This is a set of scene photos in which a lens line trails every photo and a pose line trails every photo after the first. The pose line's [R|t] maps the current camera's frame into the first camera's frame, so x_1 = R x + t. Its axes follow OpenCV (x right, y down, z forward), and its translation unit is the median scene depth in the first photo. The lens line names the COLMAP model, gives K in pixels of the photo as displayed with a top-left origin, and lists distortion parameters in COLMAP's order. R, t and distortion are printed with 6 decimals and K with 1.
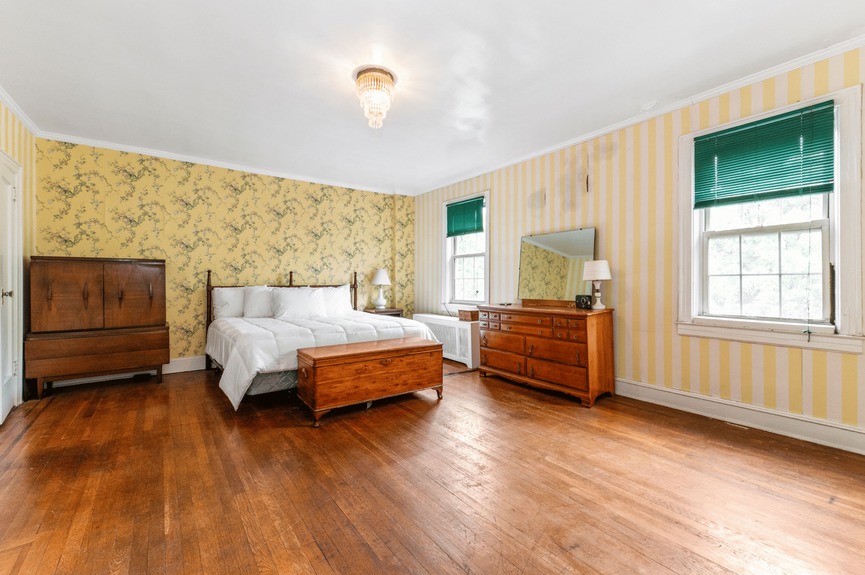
lens RADIAL K [[373.4, 0, 440.7], [0, 373.4, 283.7], [0, 0, 1]] dist [0.004743, -0.000924]
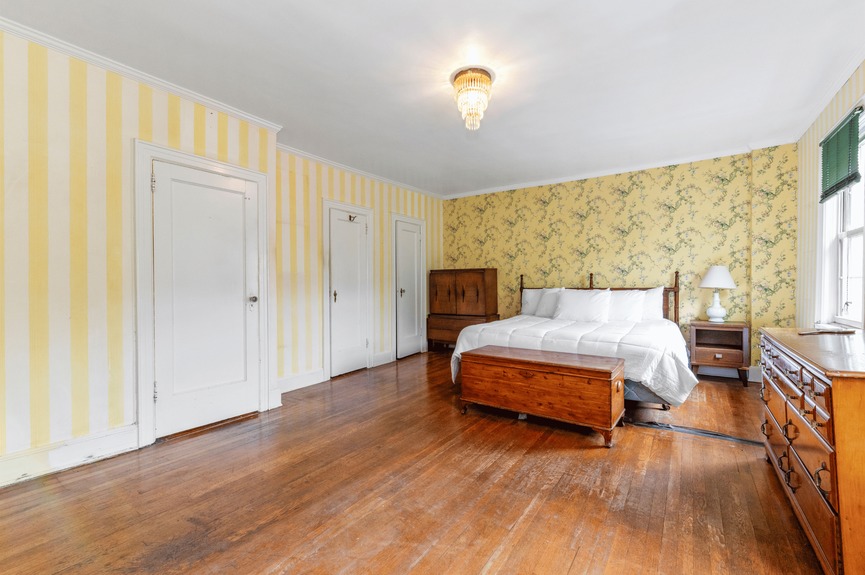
lens RADIAL K [[373.4, 0, 438.5], [0, 373.4, 287.3], [0, 0, 1]] dist [0.004743, -0.000924]
pose [[0.318444, 0.007114, -0.947915, 0.402178], [-0.001197, 0.999974, 0.007103, -0.003353], [0.947941, -0.001127, 0.318444, 0.324448]]
